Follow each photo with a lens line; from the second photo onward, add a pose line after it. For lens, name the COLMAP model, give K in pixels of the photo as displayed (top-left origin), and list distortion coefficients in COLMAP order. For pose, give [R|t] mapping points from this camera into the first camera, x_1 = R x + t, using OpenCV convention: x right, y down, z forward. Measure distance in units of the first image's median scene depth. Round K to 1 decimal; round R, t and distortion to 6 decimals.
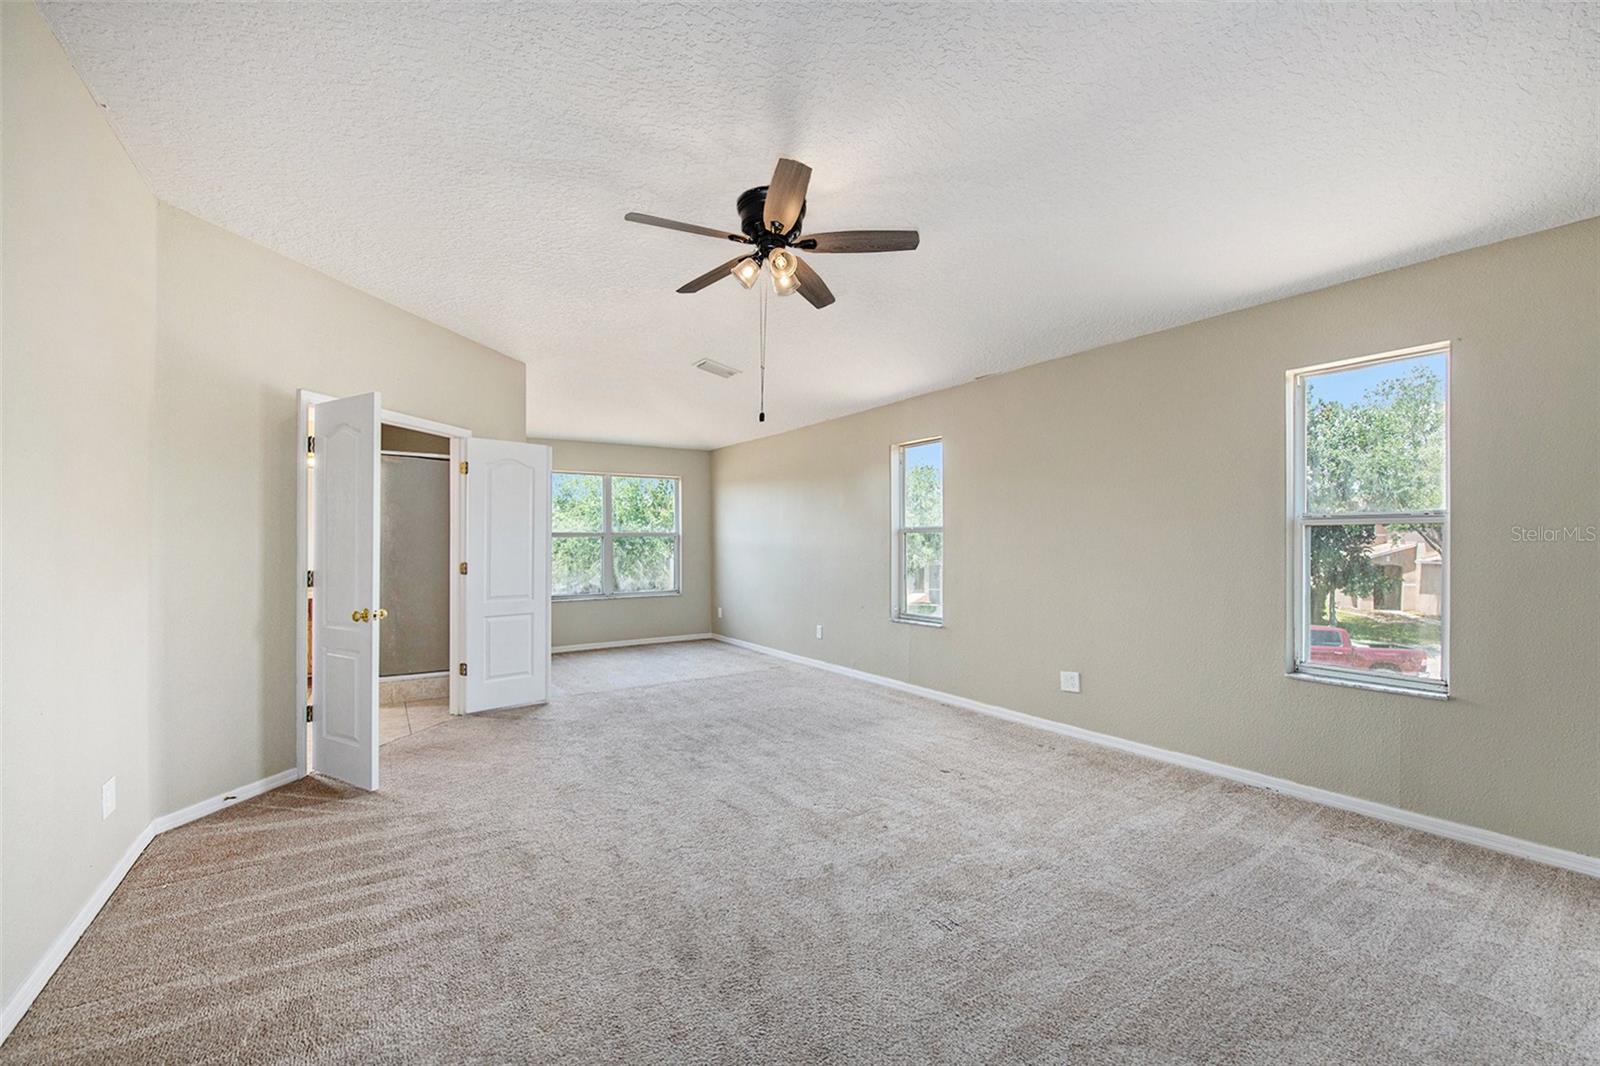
lens RADIAL K [[650.4, 0, 790.6], [0, 650.4, 534.4], [0, 0, 1]] dist [-0.015564, -0.000077]
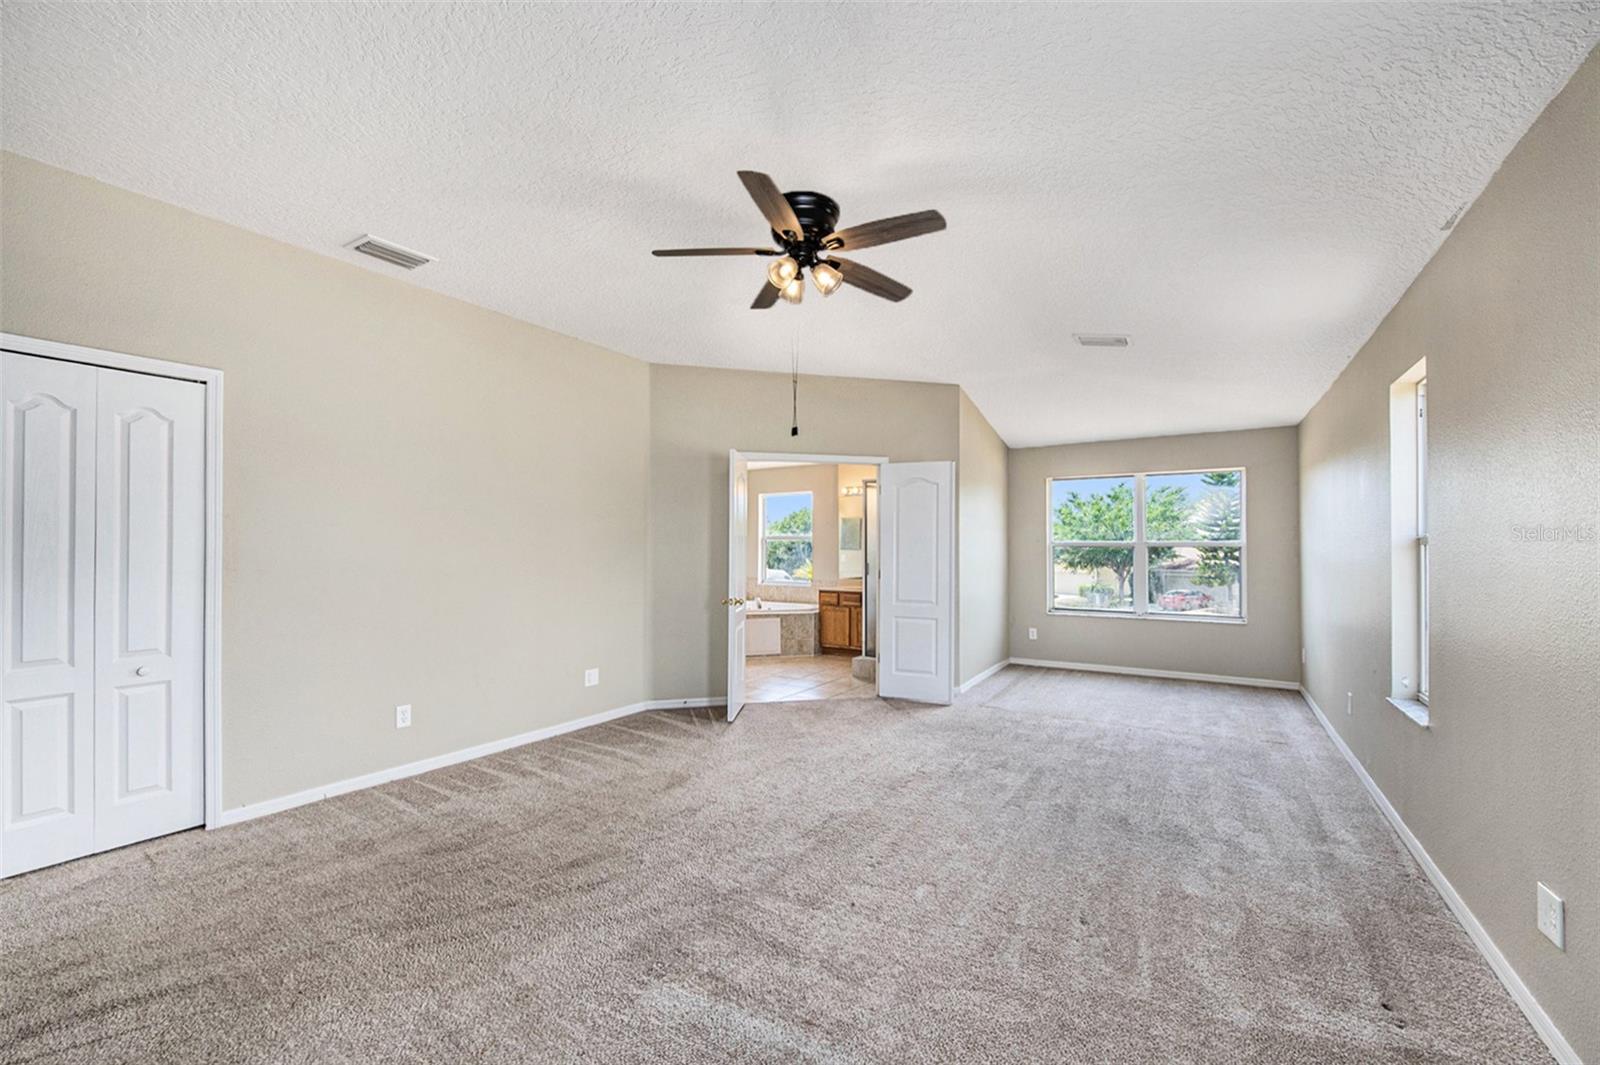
lens RADIAL K [[650.4, 0, 790.6], [0, 650.4, 533.9], [0, 0, 1]] dist [-0.015564, -0.000077]
pose [[0.420351, -0.011397, -0.907290, 0.668094], [-0.001274, 0.999913, -0.013151, -0.007339], [0.907361, 0.006684, 0.420299, 0.447852]]
